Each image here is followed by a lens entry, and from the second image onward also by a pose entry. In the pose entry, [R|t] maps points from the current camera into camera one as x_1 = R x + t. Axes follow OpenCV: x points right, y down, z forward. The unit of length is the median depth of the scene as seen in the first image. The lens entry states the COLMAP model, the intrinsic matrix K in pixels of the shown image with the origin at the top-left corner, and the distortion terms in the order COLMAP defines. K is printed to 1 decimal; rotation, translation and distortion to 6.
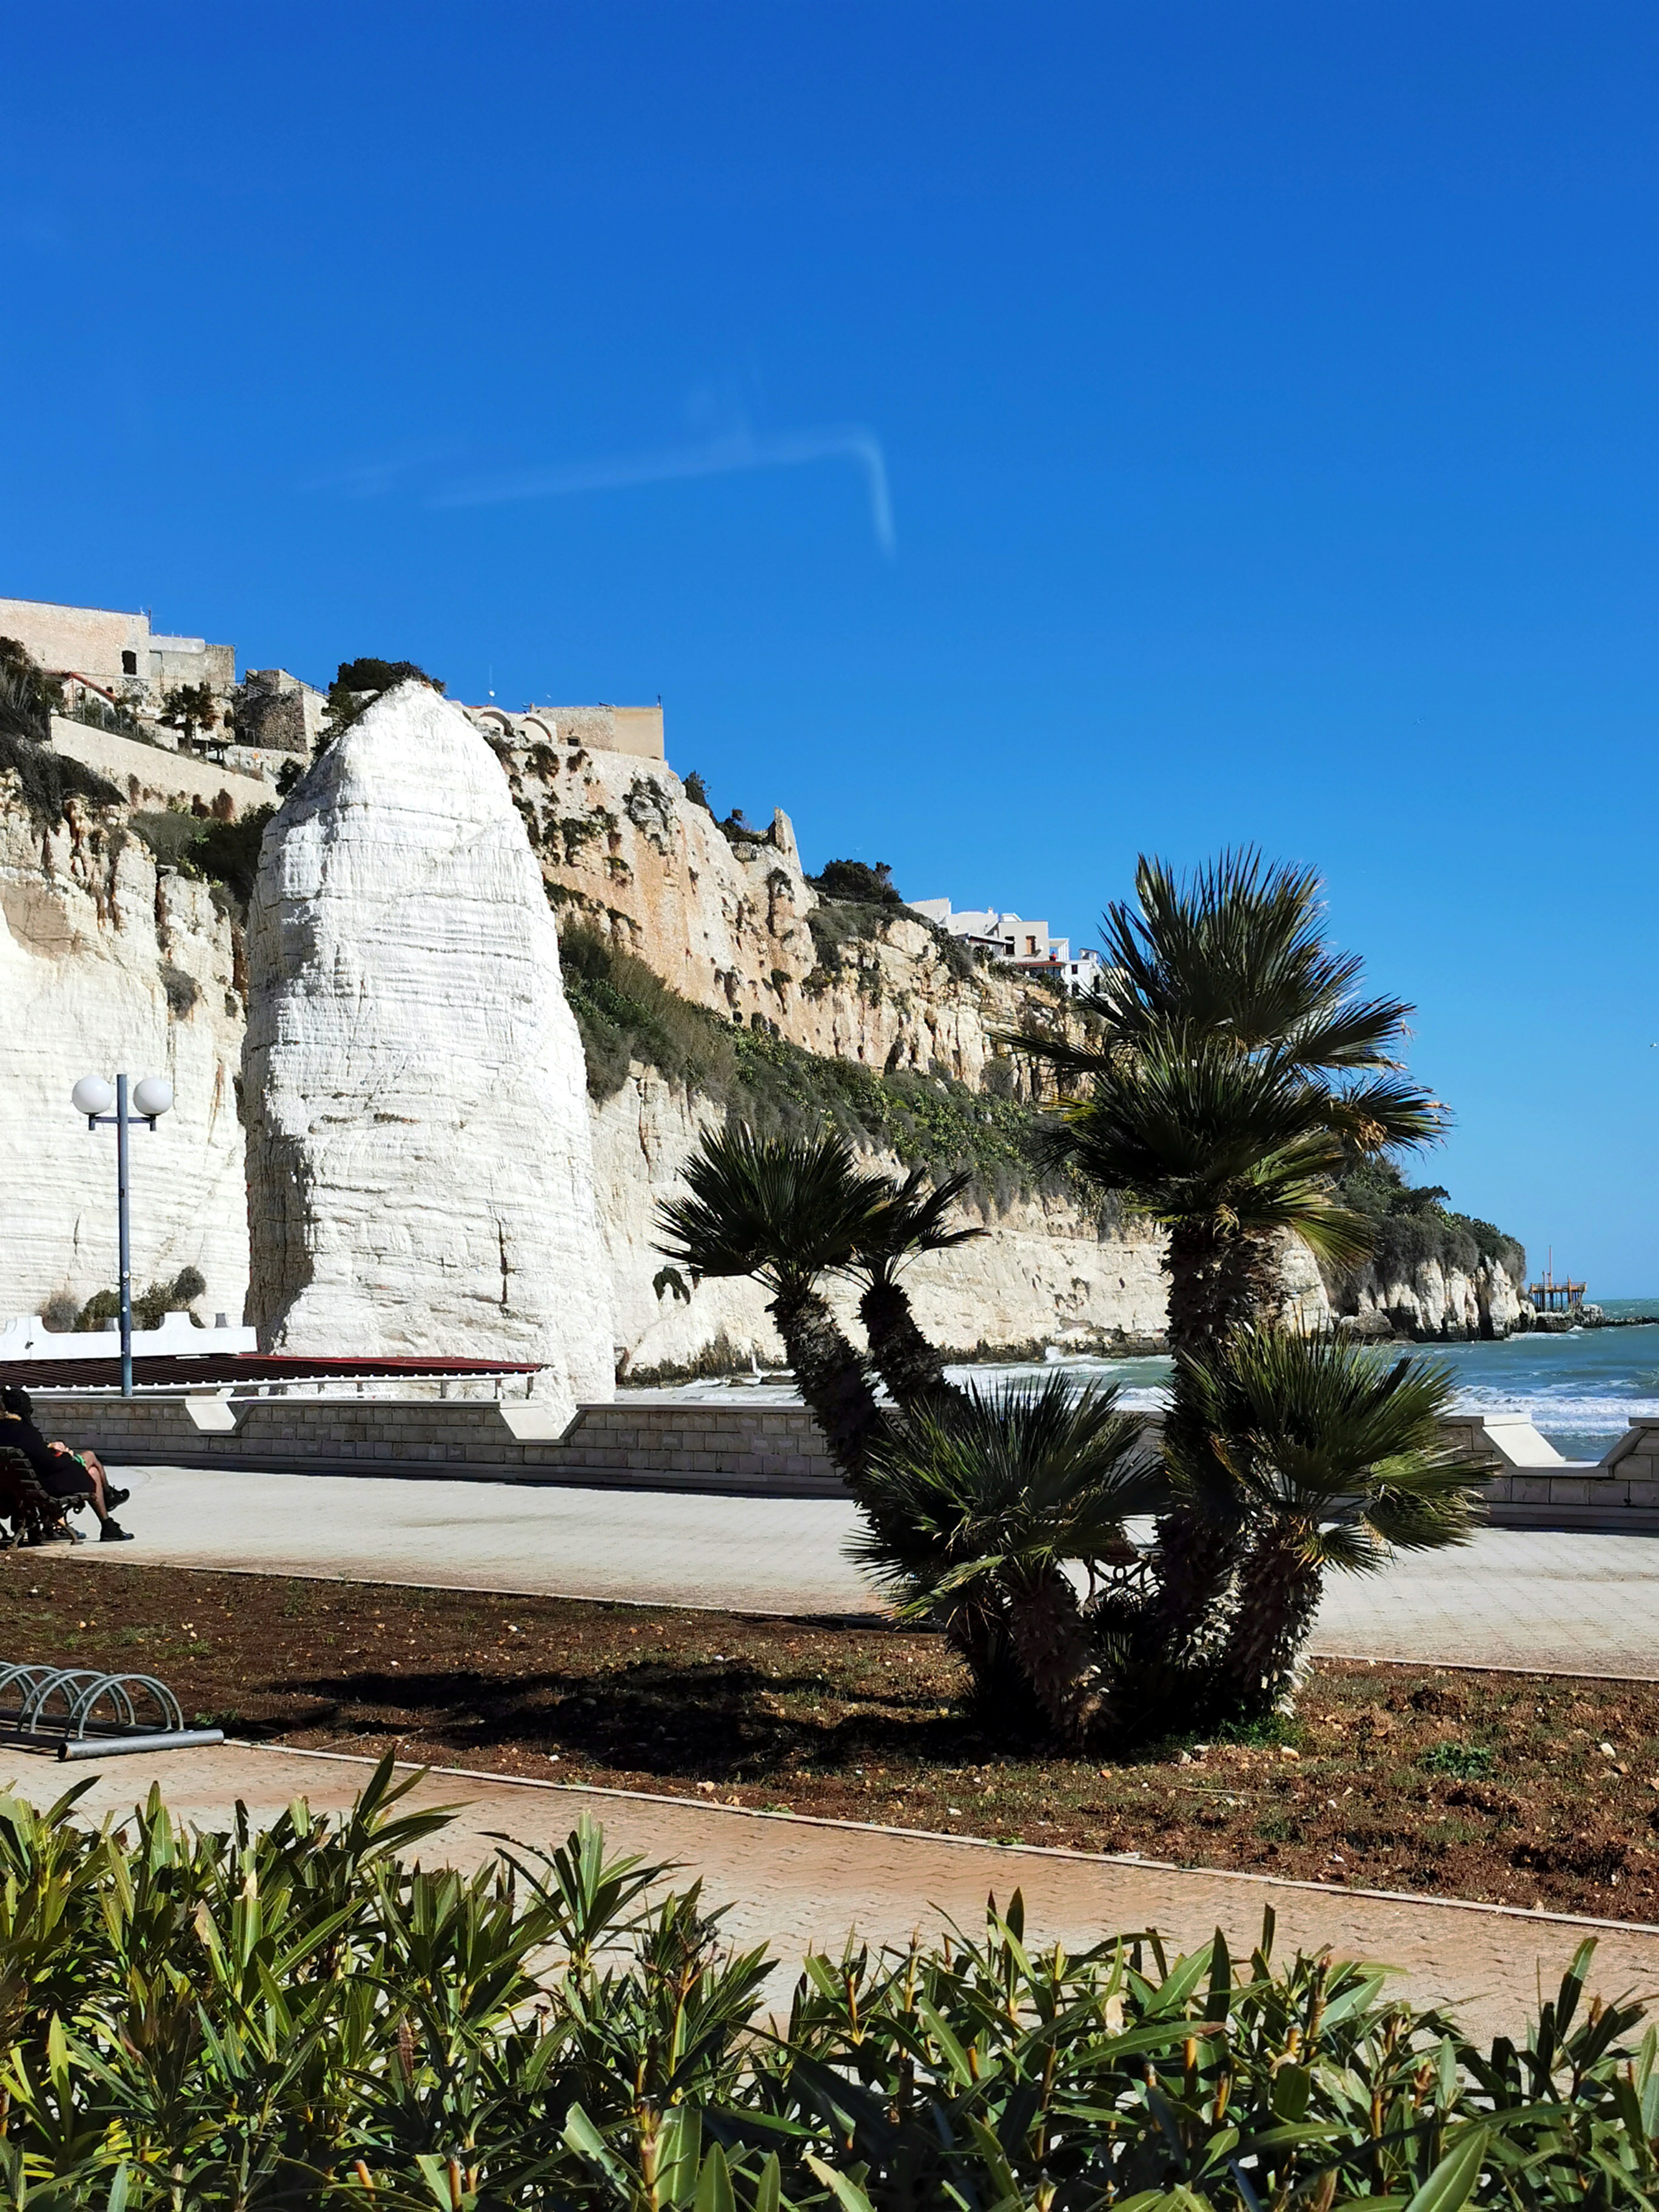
lens RADIAL K [[3565.6, 0, 829.5], [0, 3565.6, 1106.0], [0, 0, 1]] dist [0.107318, -0.017447]
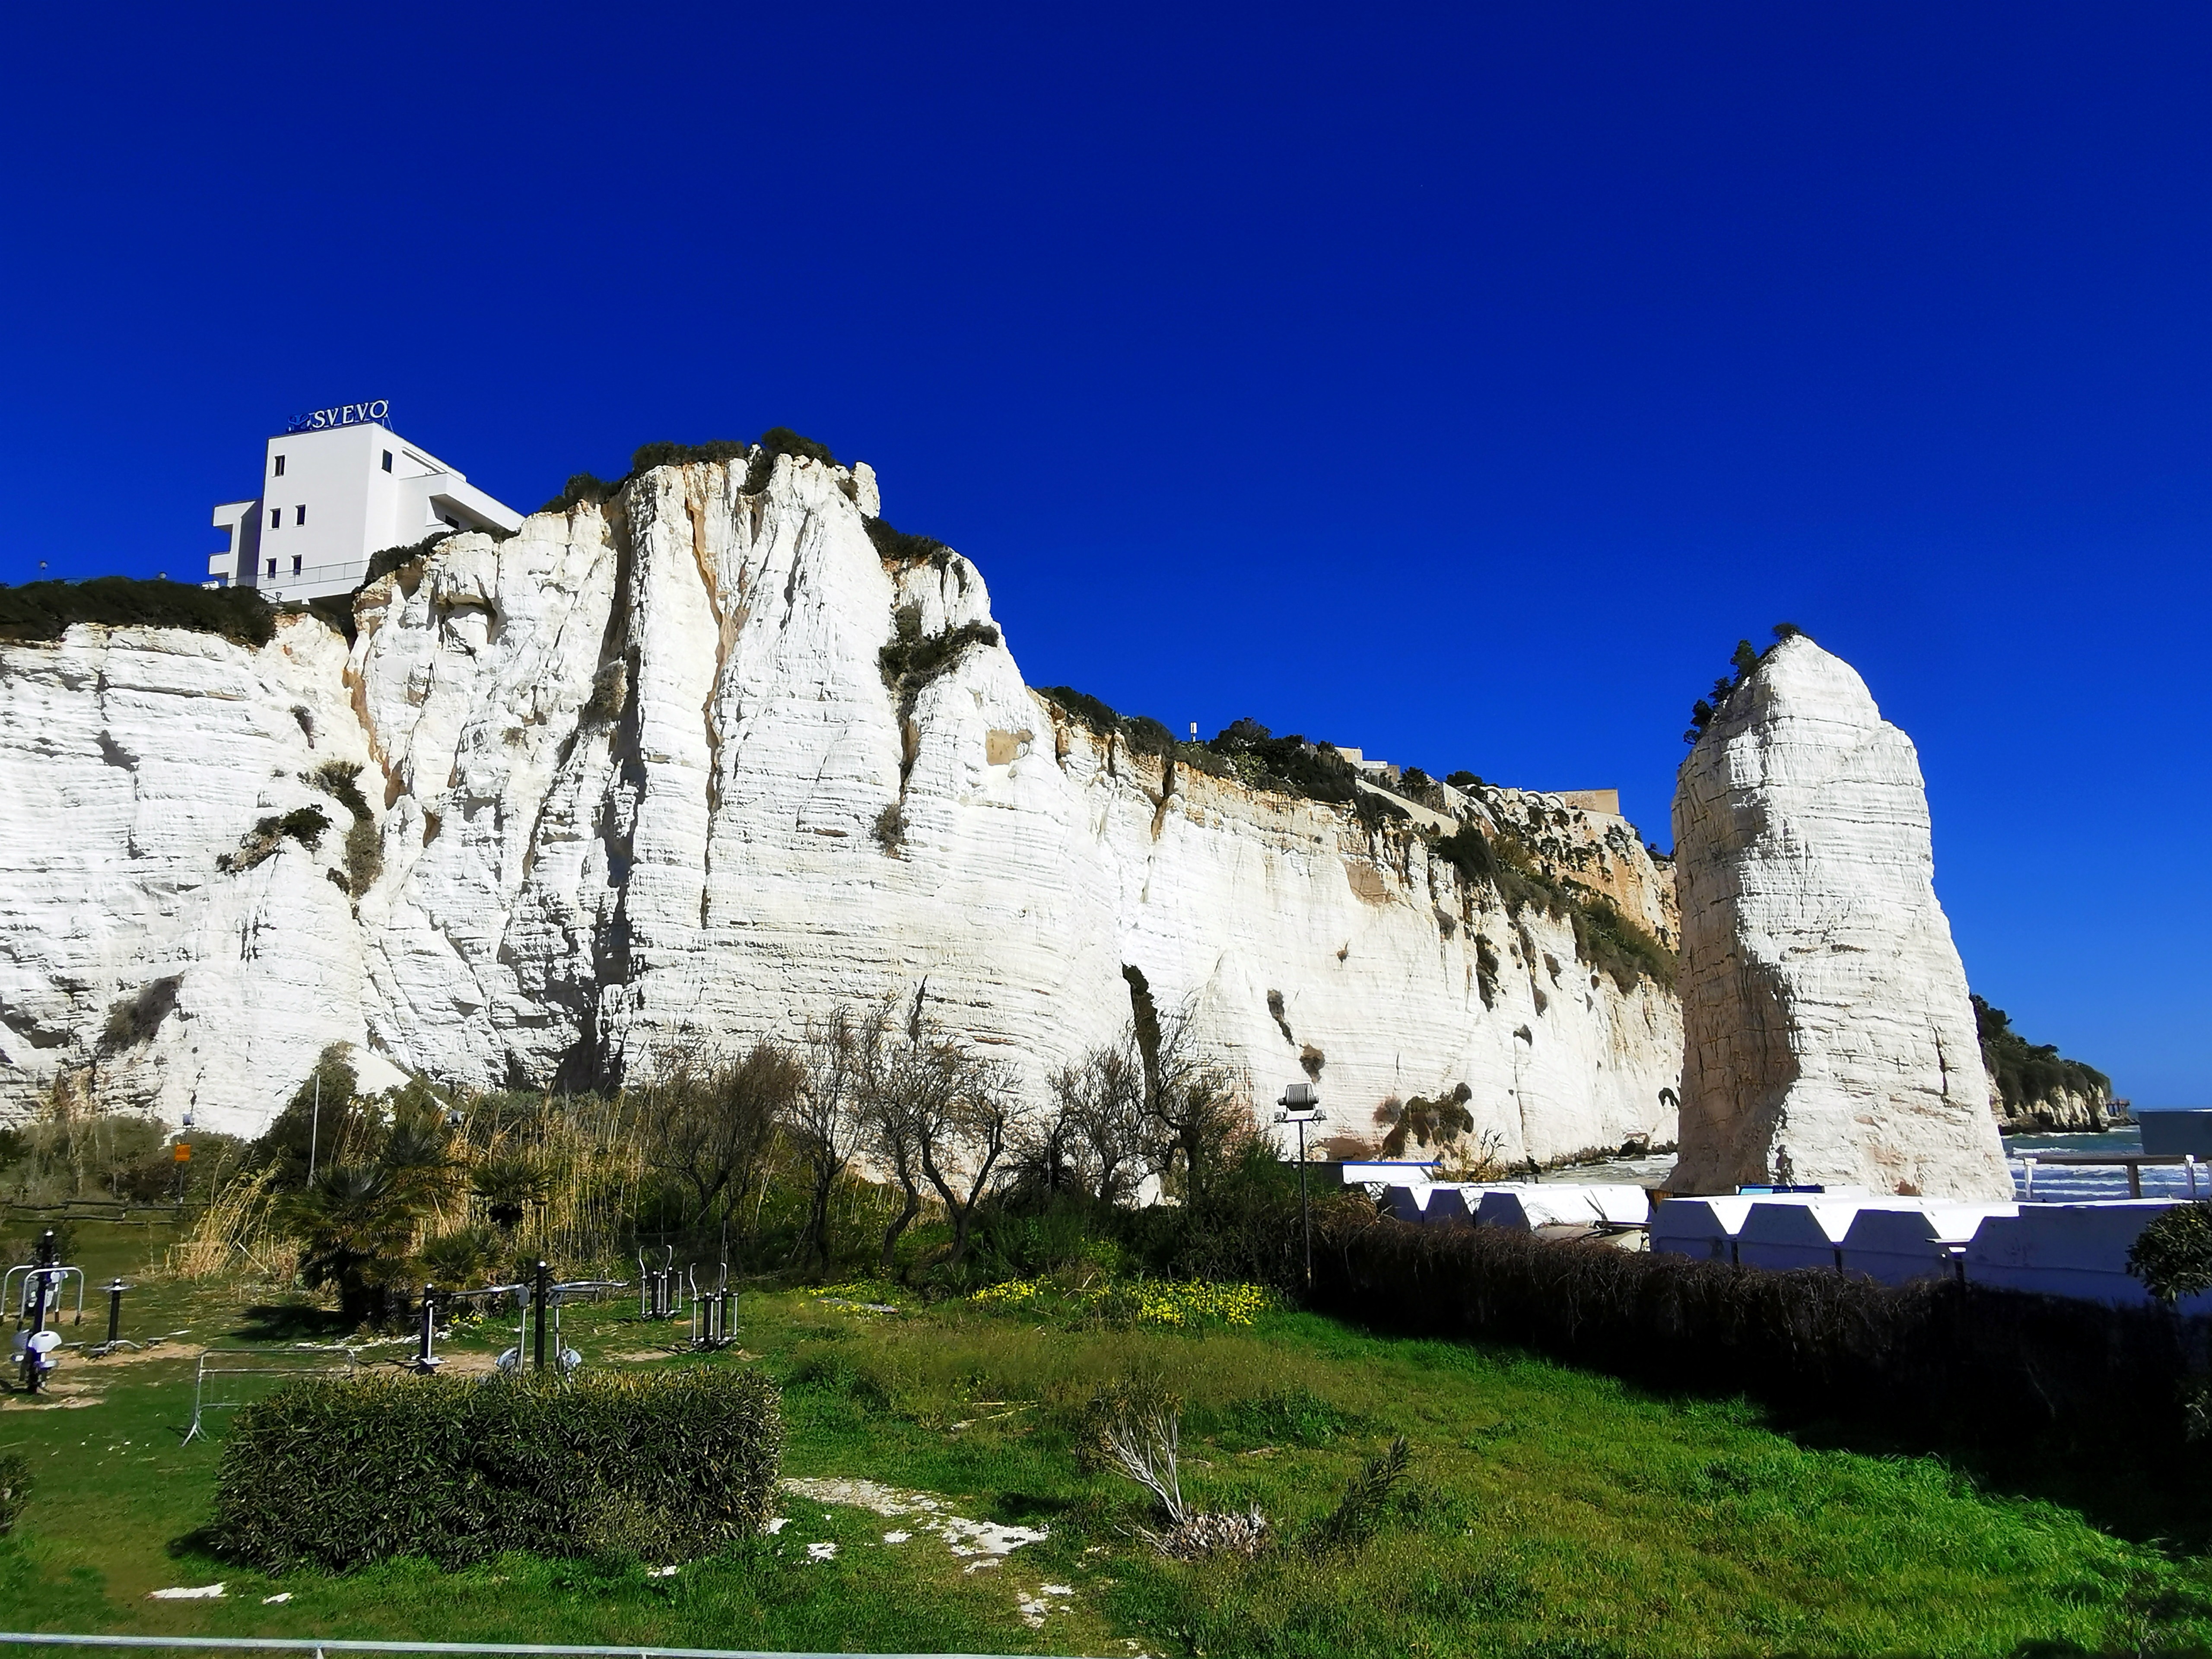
lens RADIAL K [[1588.7, 0, 1092.8], [0, 1588.7, 814.3], [0, 0, 1]] dist [-0.008313, -0.005635]
pose [[0.955775, -0.049548, -0.289897, -0.118560], [0.011505, 0.991251, -0.131488, 0.015159], [0.293875, 0.122337, 0.947983, 0.206982]]
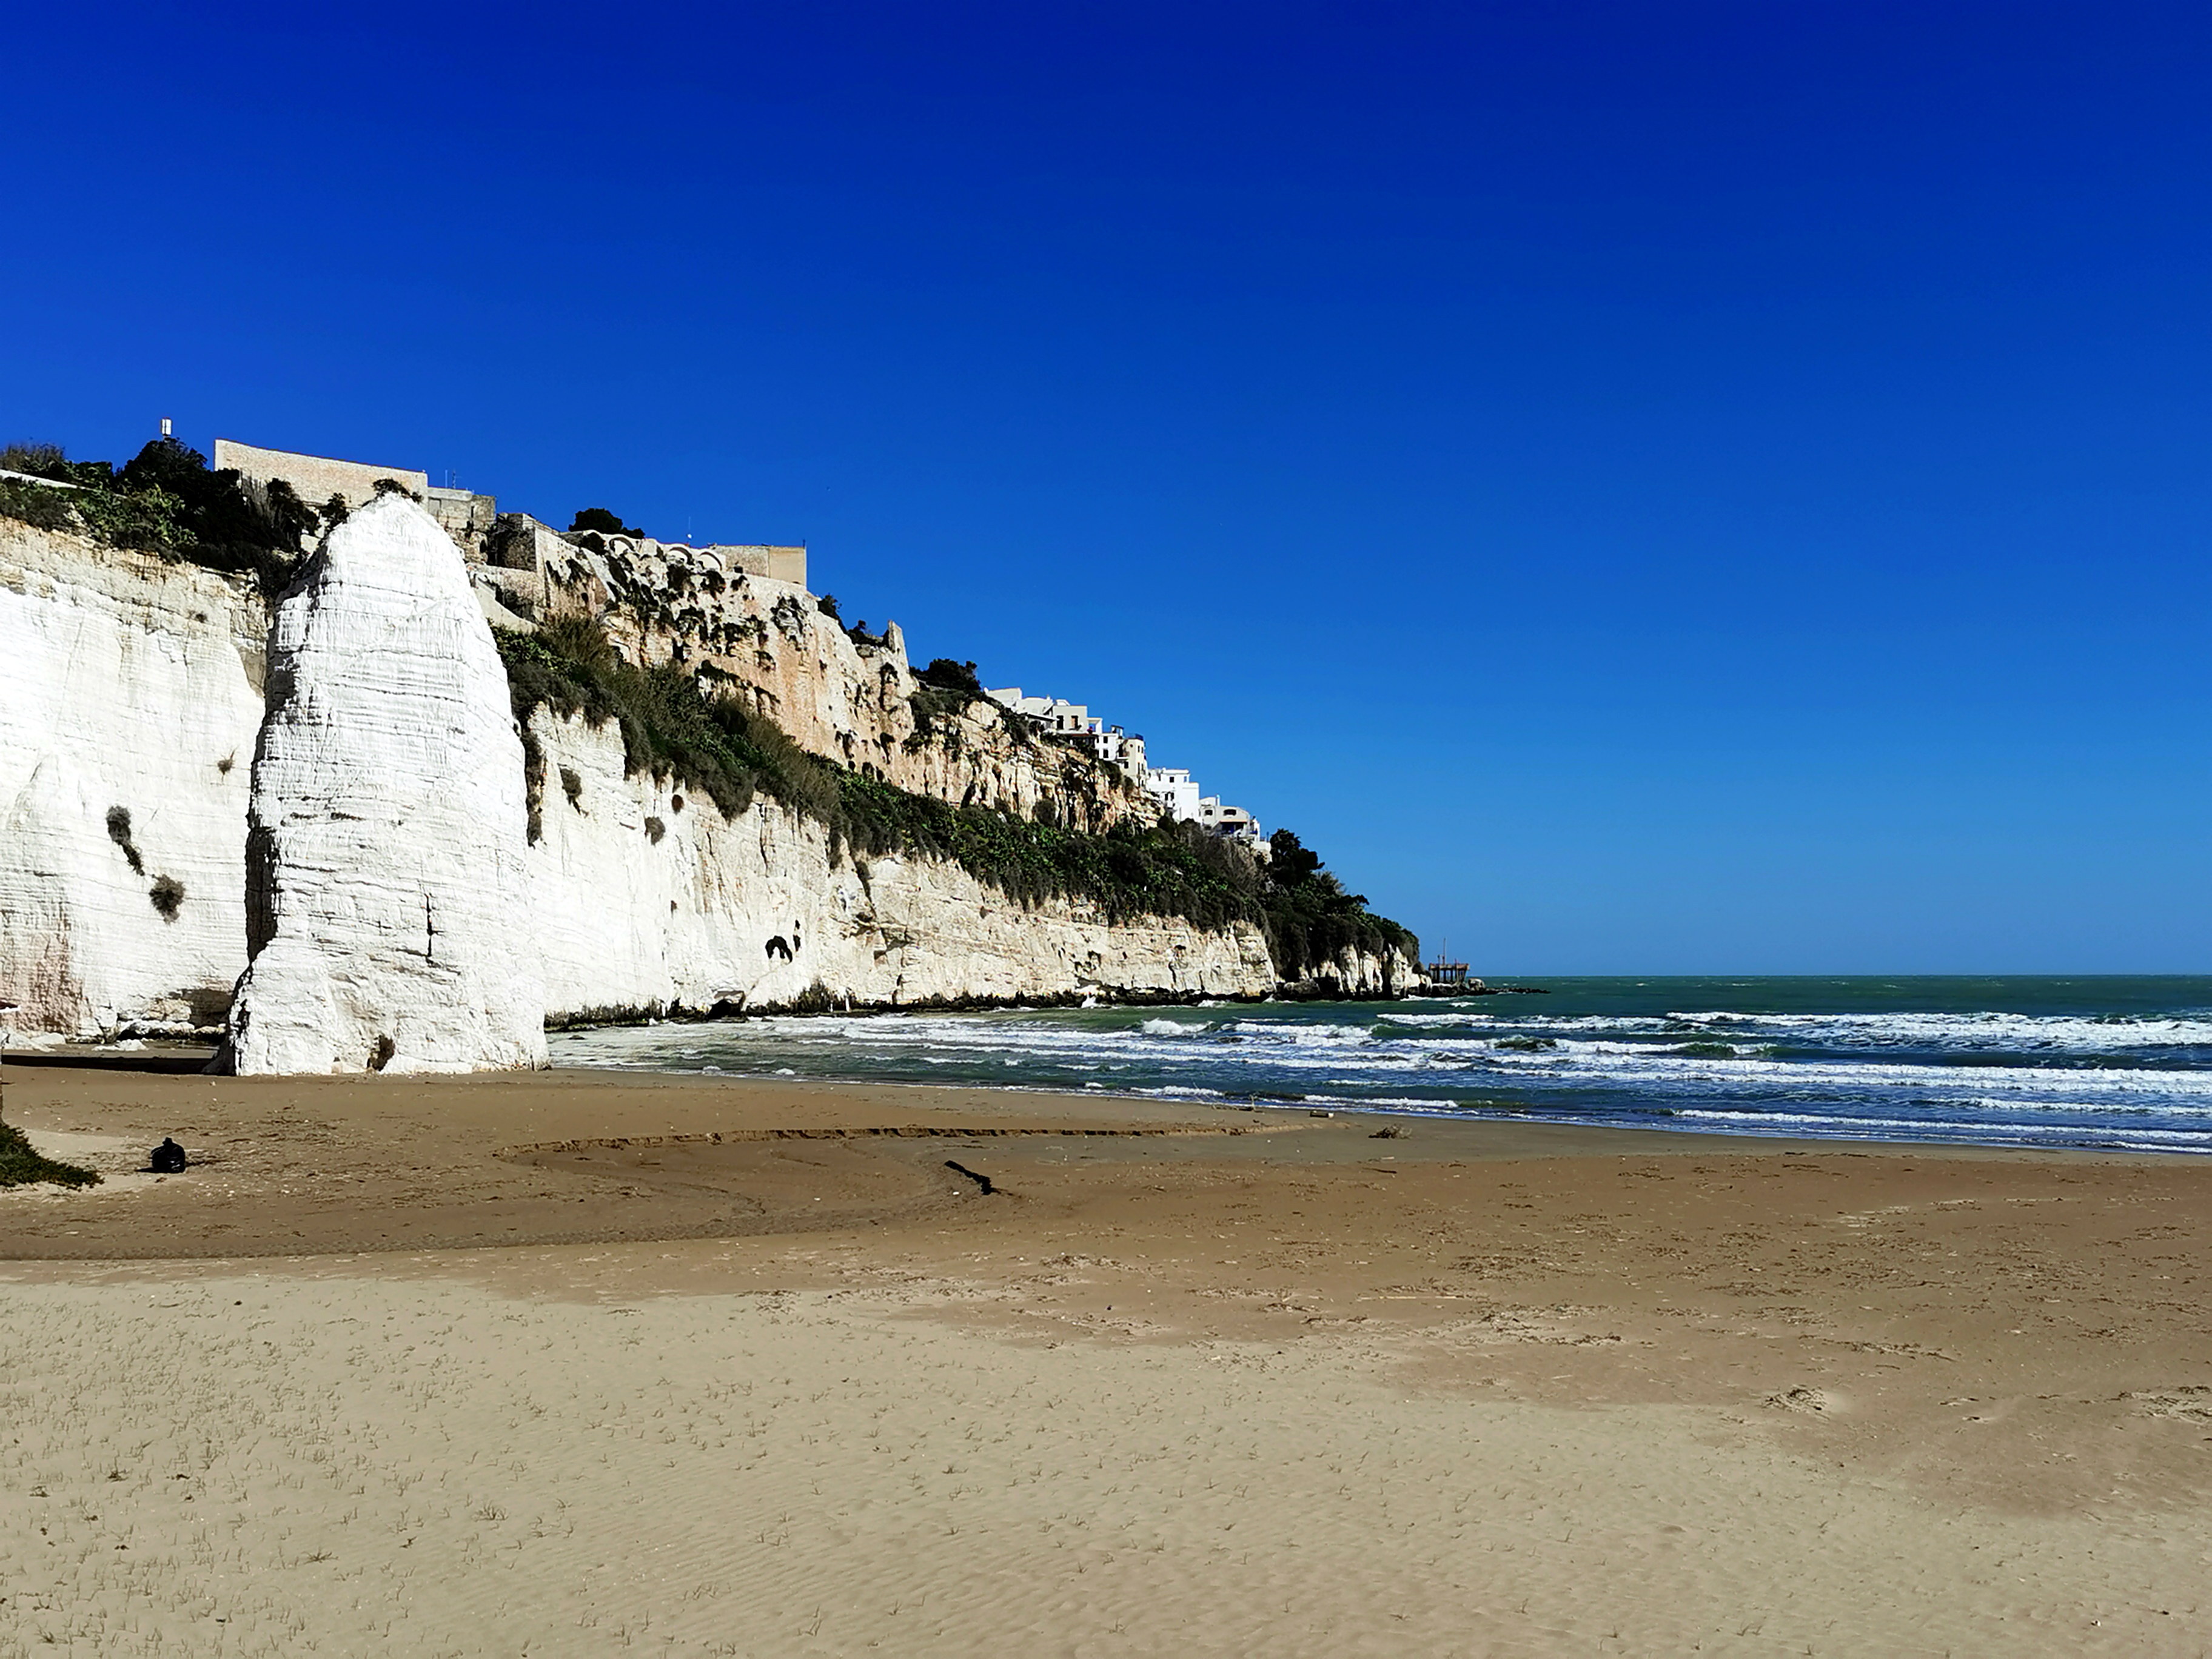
lens RADIAL K [[2392.8, 0, 1109.8], [0, 2392.8, 840.5], [0, 0, 1]] dist [-0.066943, 0.209501]
pose [[0.998936, 0.025401, 0.038505, 0.071954], [-0.025493, 0.999673, 0.001908, 0.001901], [-0.038444, -0.002887, 0.999257, 0.053525]]
